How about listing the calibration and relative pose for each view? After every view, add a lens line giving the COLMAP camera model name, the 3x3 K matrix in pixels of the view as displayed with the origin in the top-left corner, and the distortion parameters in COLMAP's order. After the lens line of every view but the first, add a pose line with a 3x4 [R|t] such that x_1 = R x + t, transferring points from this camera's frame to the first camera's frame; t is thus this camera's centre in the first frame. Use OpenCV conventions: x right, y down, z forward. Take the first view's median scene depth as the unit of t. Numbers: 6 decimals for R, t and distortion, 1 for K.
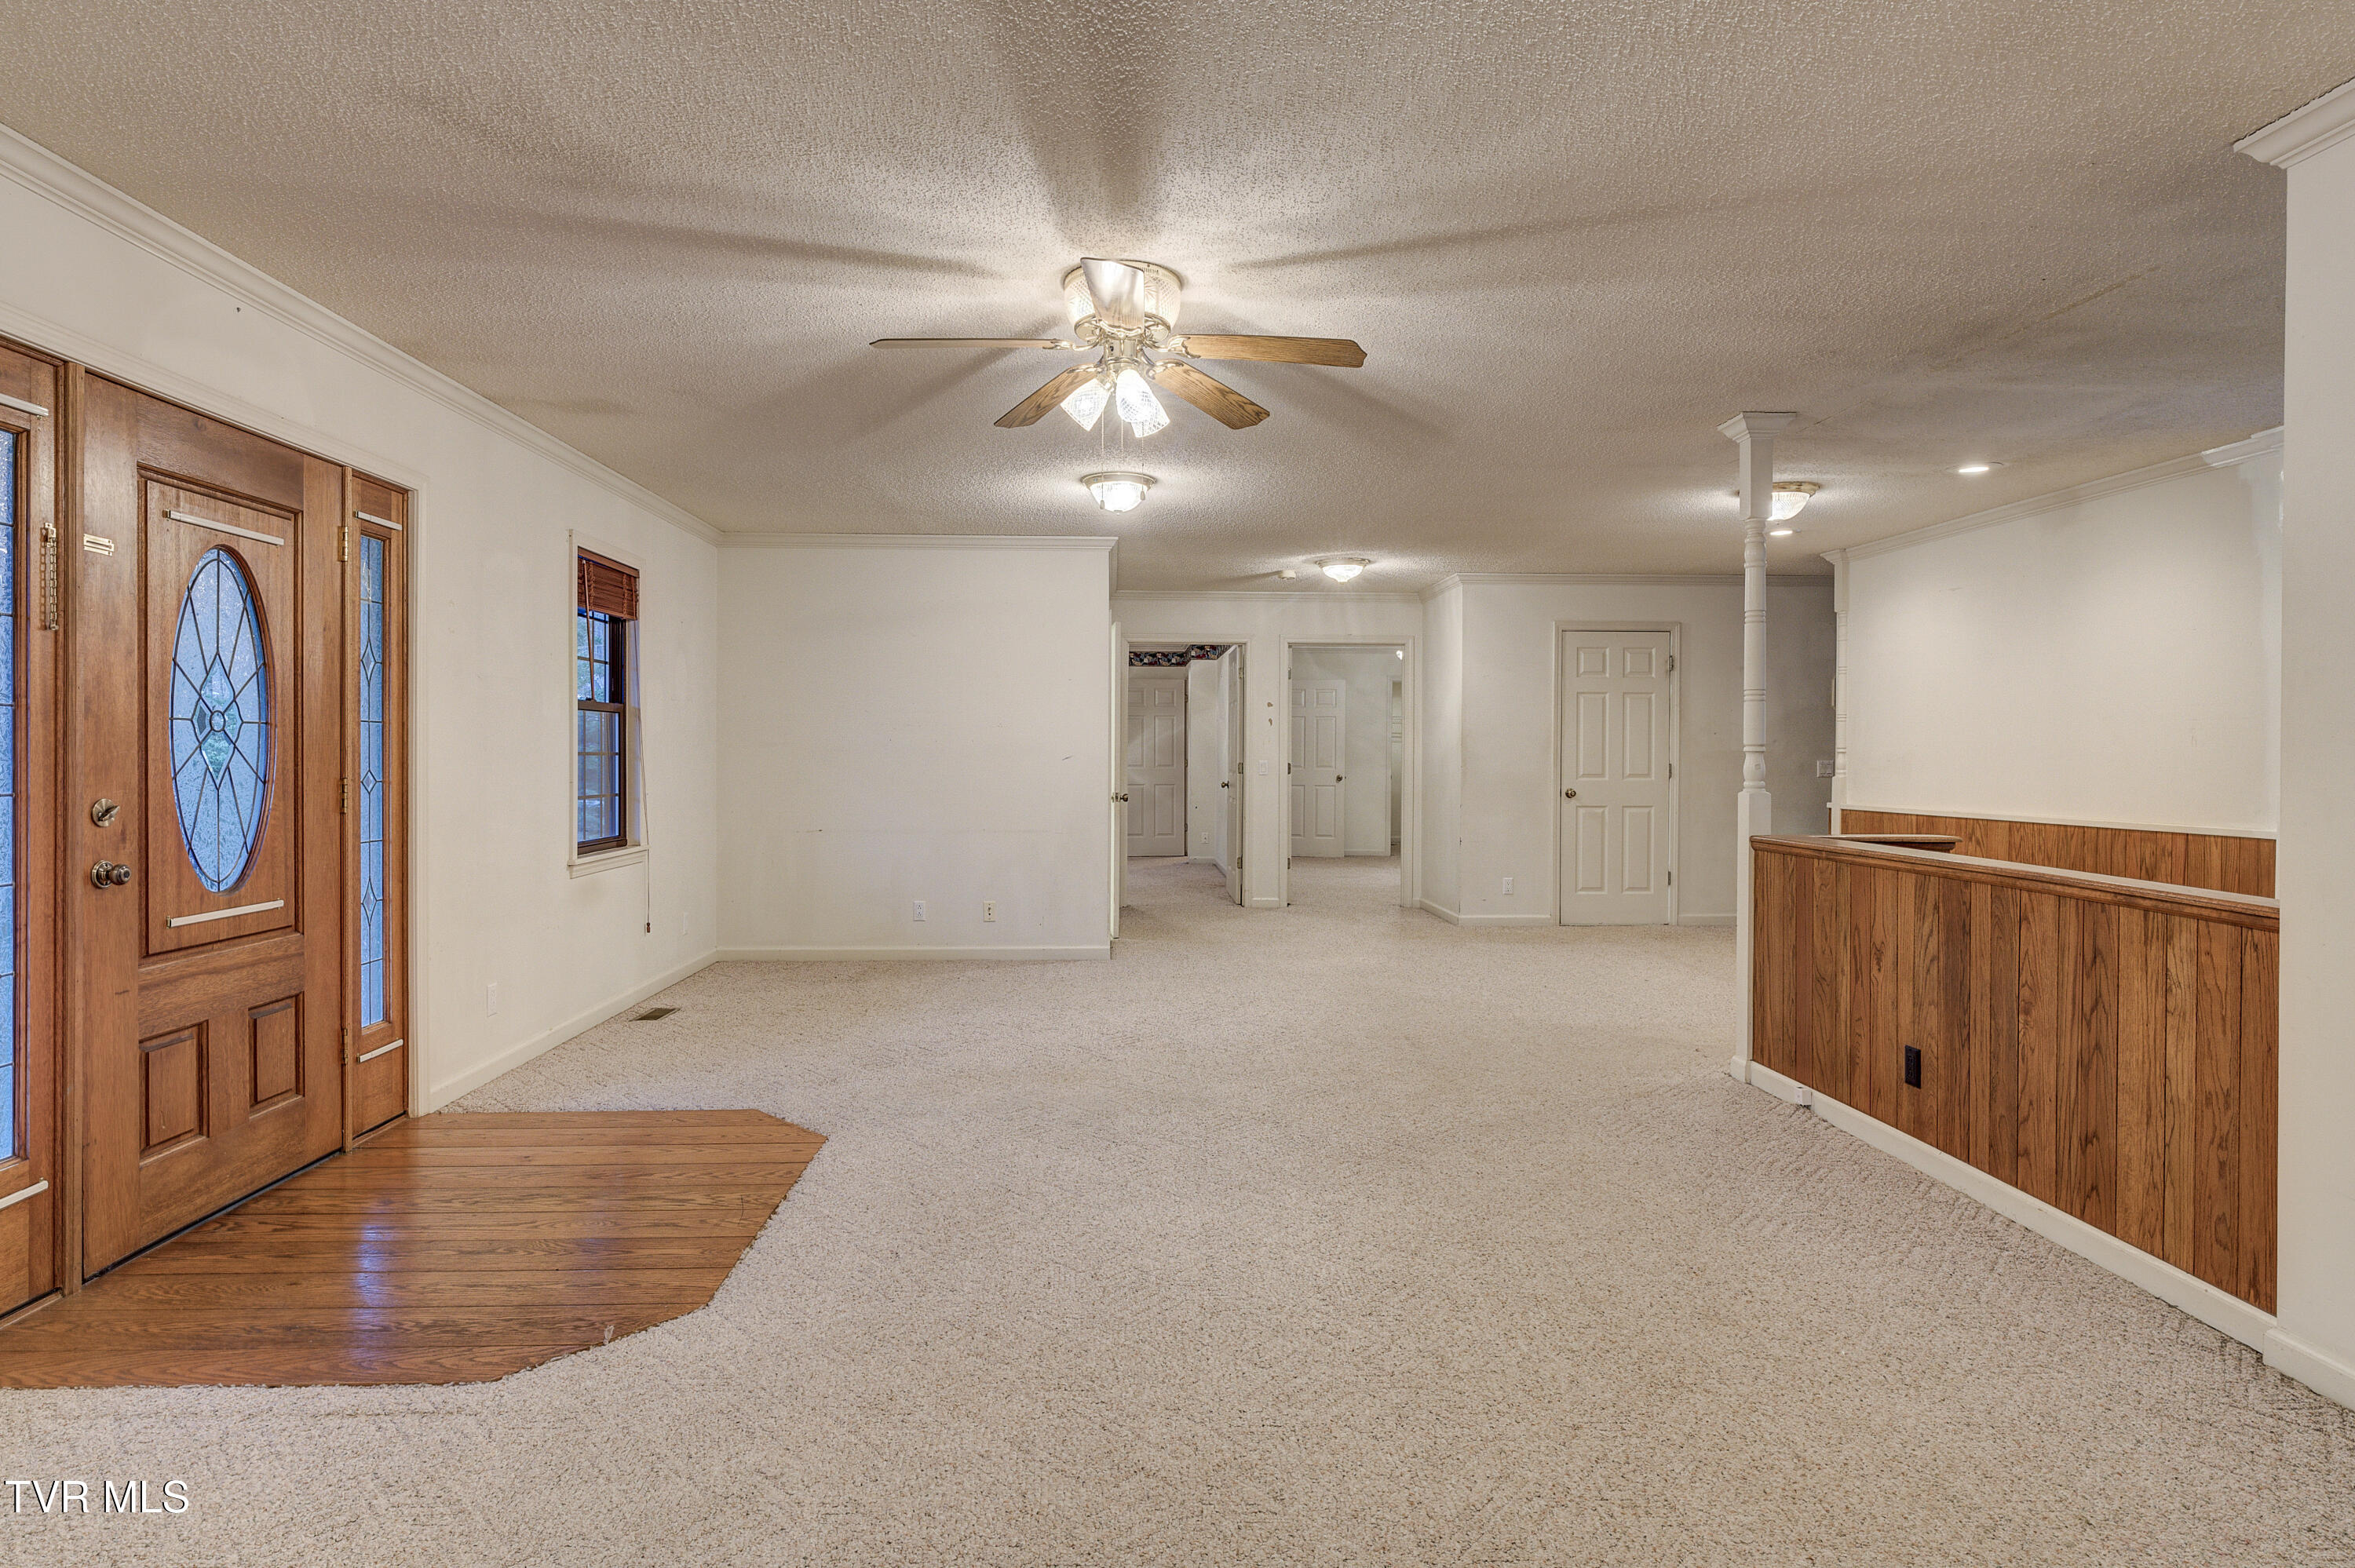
lens RADIAL K [[1272.6, 0, 1178.1], [0, 1272.6, 772.7], [0, 0, 1]] dist [-0.006218, -0.001351]
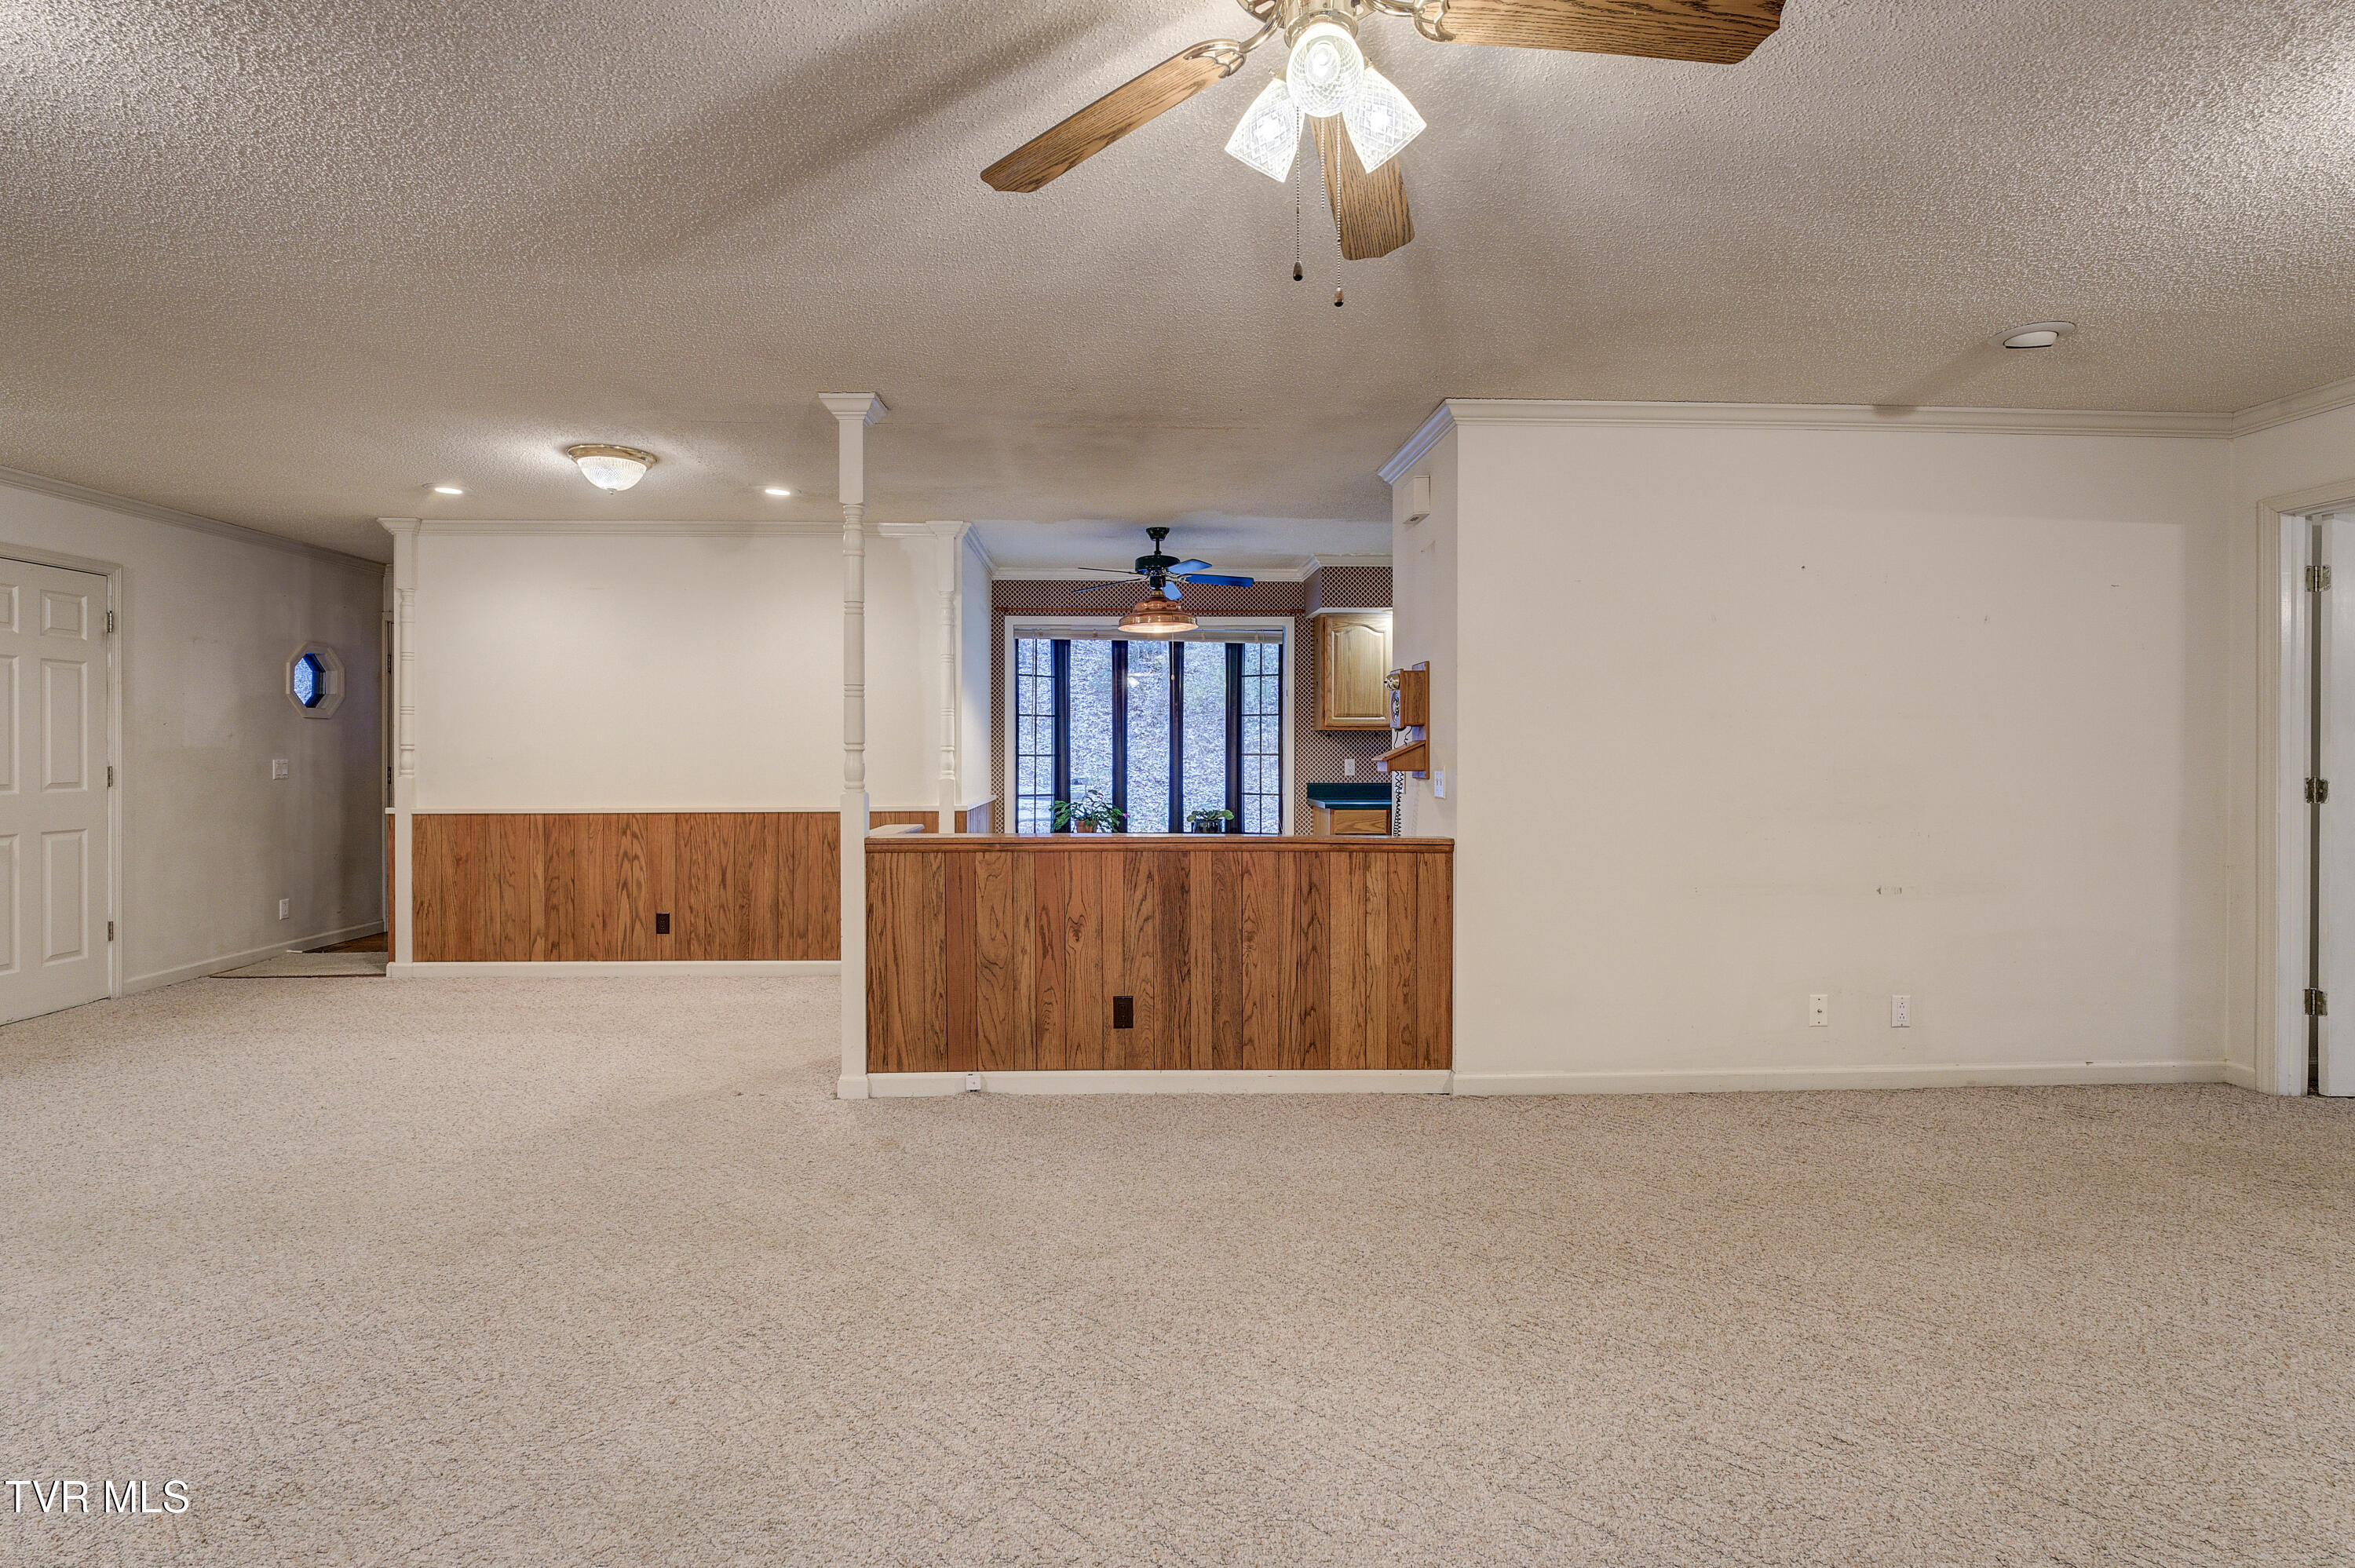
lens RADIAL K [[1086.1, 0, 1171.7], [0, 1086.1, 761.6], [0, 0, 1]] dist [-0.014546, -0.000284]
pose [[0.004576, -0.013486, 0.999899, -0.489792], [0.016137, 0.999780, 0.013410, -0.020625], [-0.999859, 0.016074, 0.004793, 1.037467]]
